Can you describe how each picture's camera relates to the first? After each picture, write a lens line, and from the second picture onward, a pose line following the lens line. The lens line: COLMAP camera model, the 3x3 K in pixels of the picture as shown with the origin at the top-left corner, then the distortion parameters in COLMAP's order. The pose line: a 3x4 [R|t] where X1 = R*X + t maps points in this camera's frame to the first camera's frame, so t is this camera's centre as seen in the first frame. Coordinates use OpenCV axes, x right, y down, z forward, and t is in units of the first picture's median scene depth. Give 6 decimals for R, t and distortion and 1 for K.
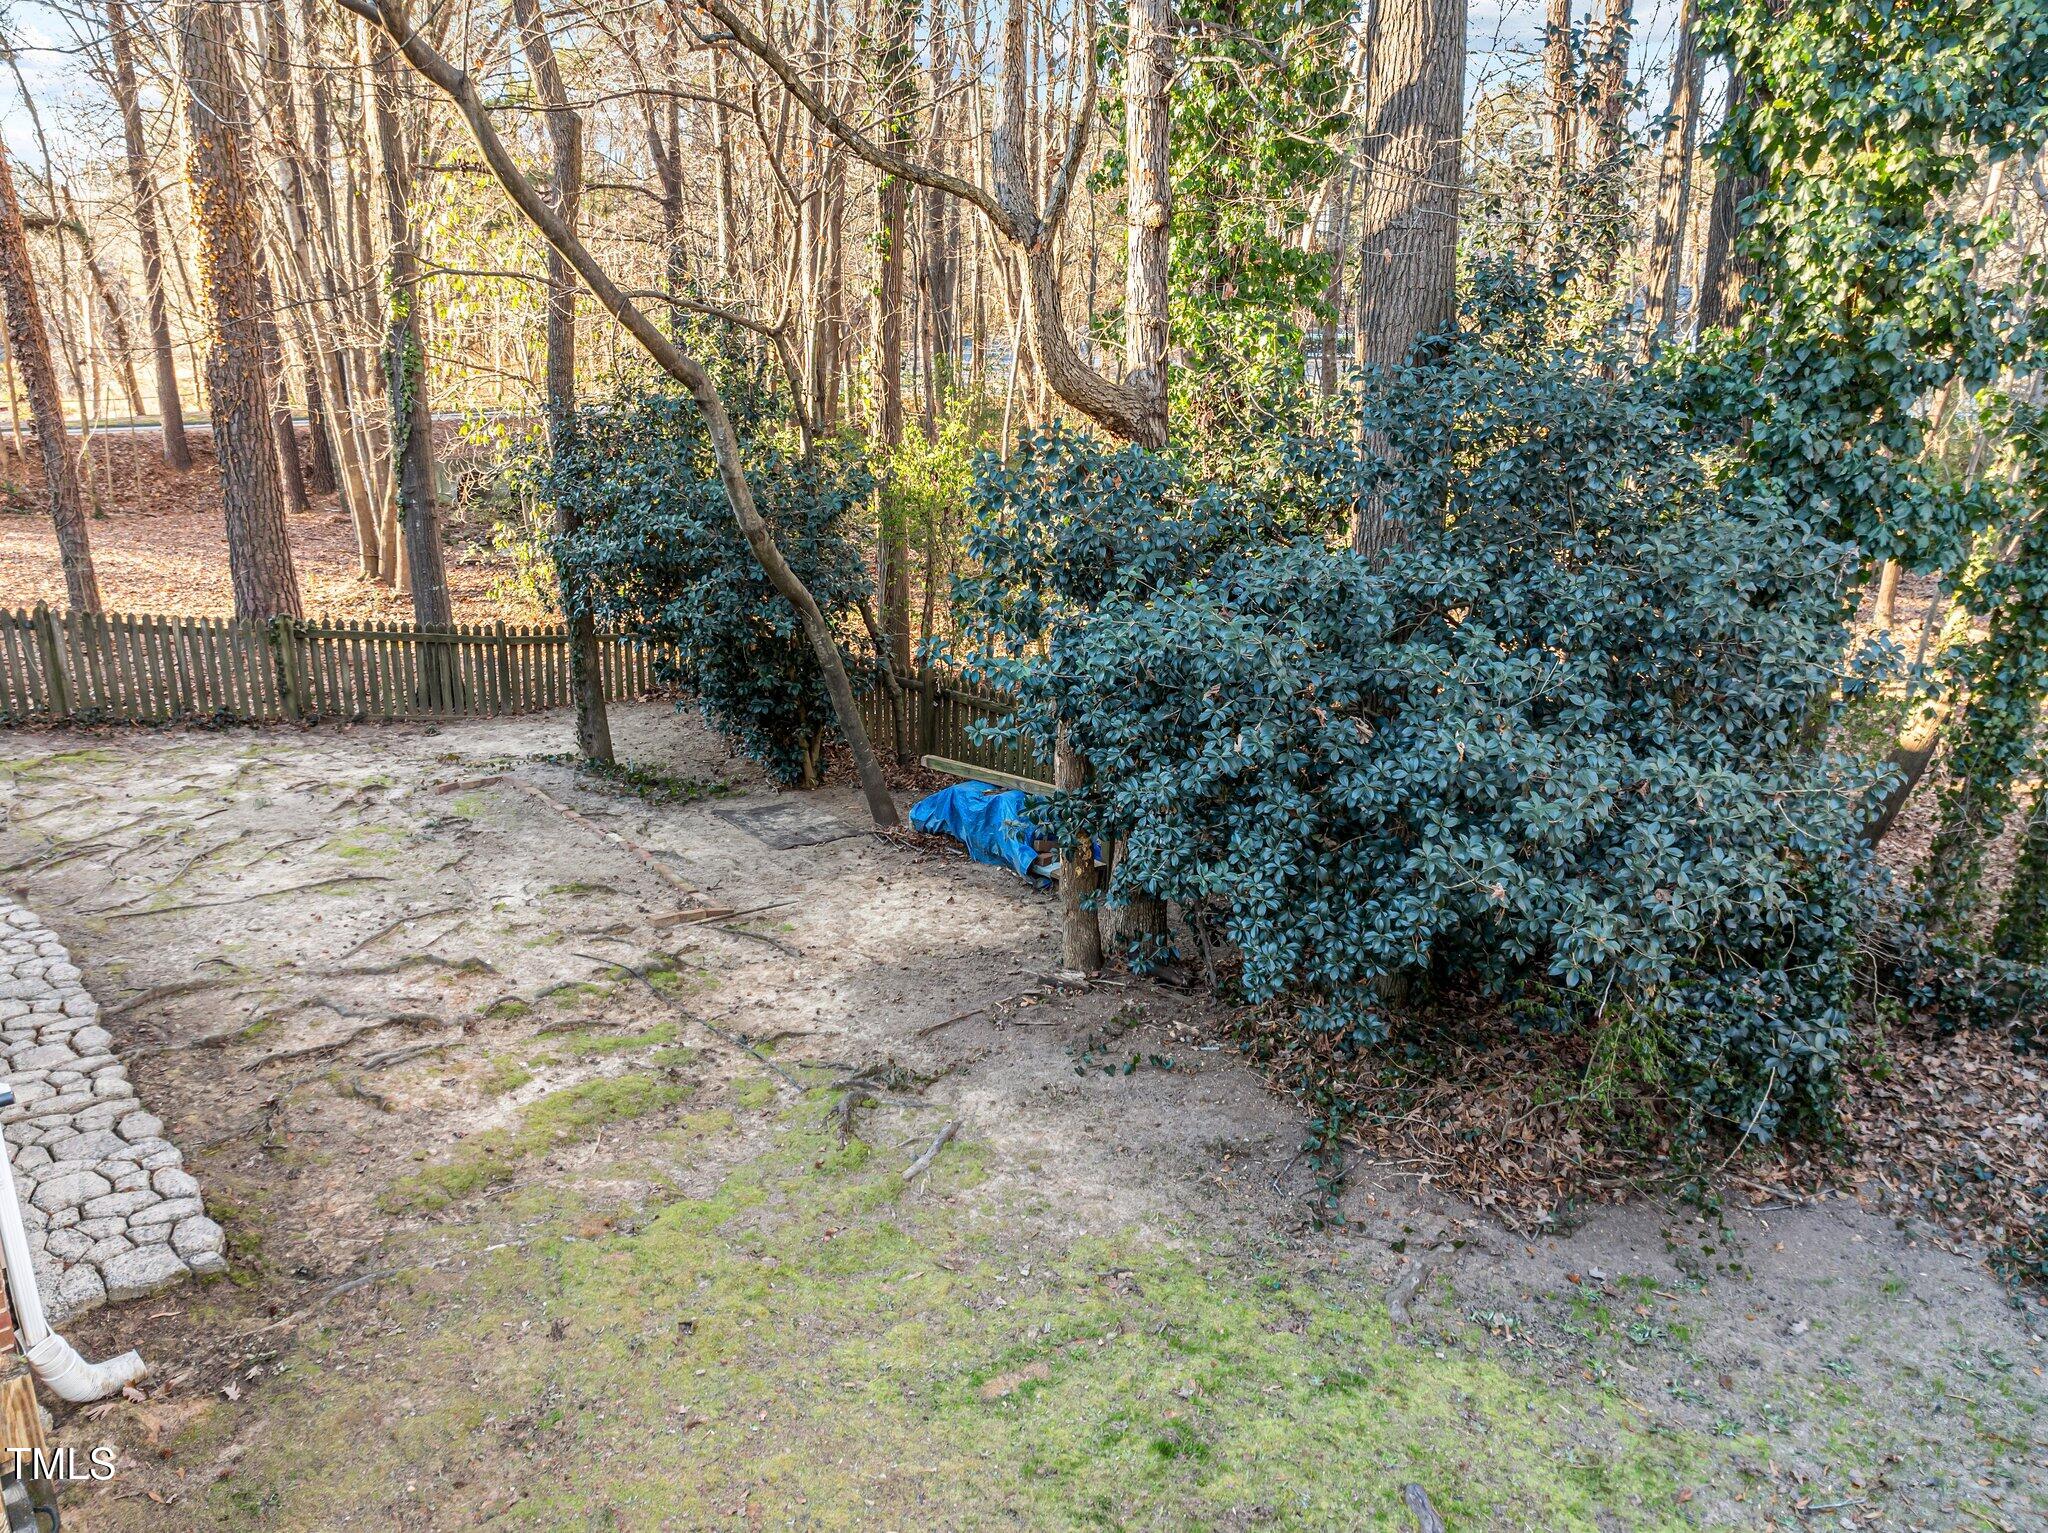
lens RADIAL K [[1445.0, 0, 1024.0], [0, 1445.0, 766.5], [0, 0, 1]] dist [-0.105208, 0.001510]
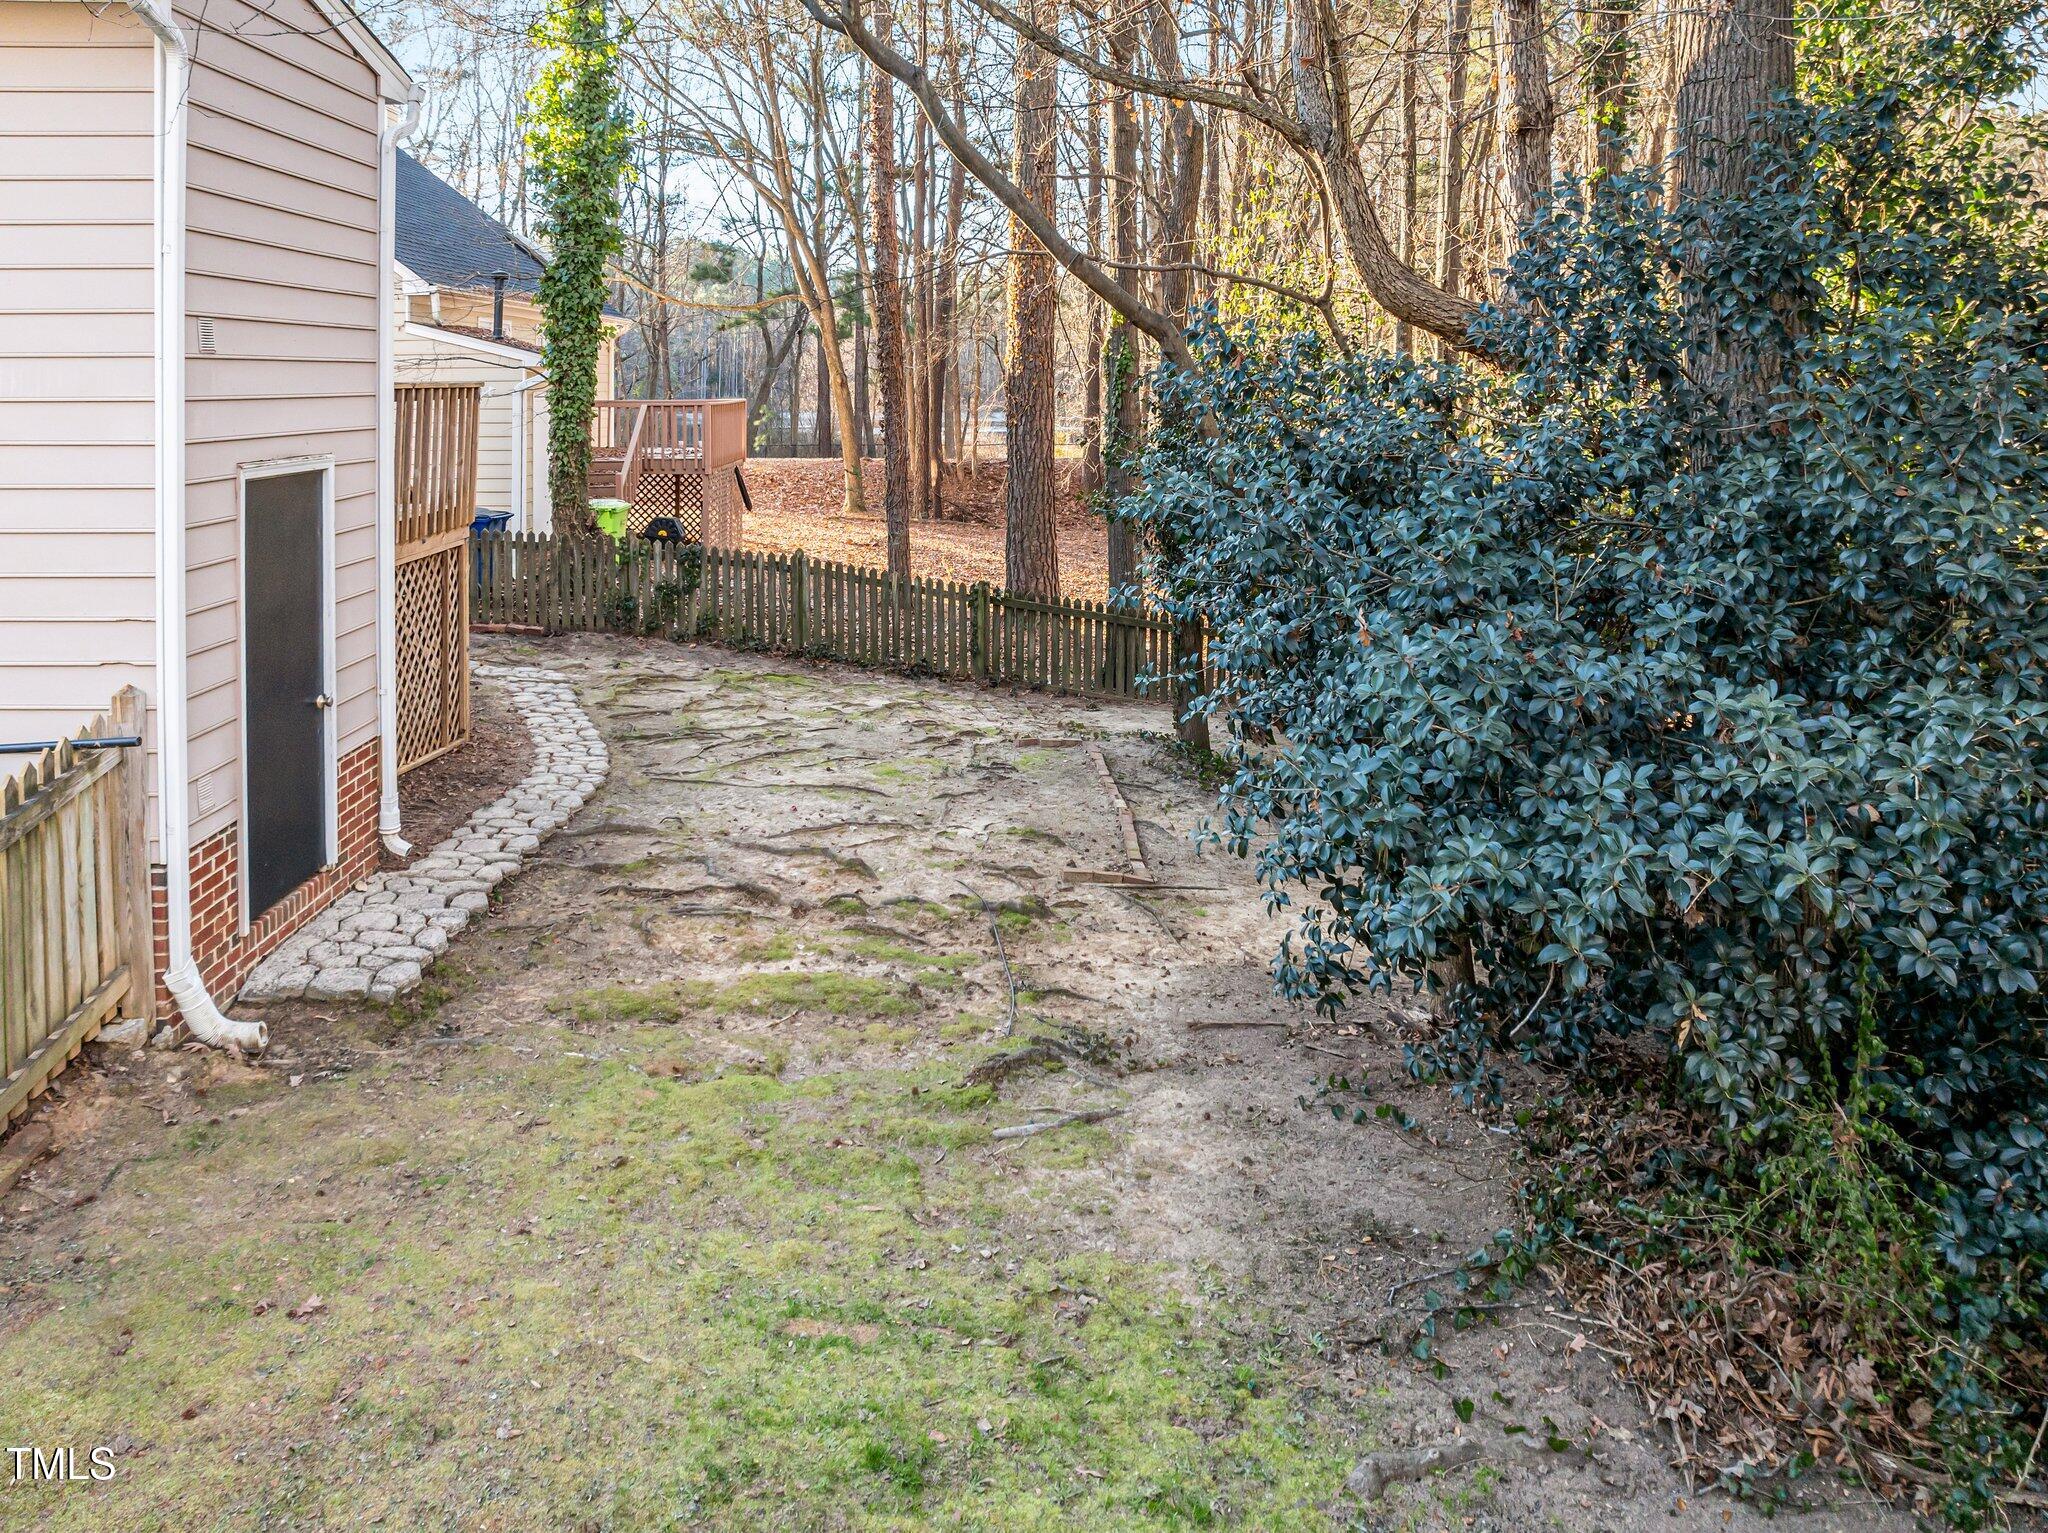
lens RADIAL K [[1424.0, 0, 1024.0], [0, 1424.0, 766.5], [0, 0, 1]] dist [-0.124496, 0.000811]
pose [[0.799338, 0.148042, -0.582360, 0.367609], [-0.177747, 0.984057, 0.006184, 0.043510], [0.573991, 0.098569, 0.812907, 0.228649]]
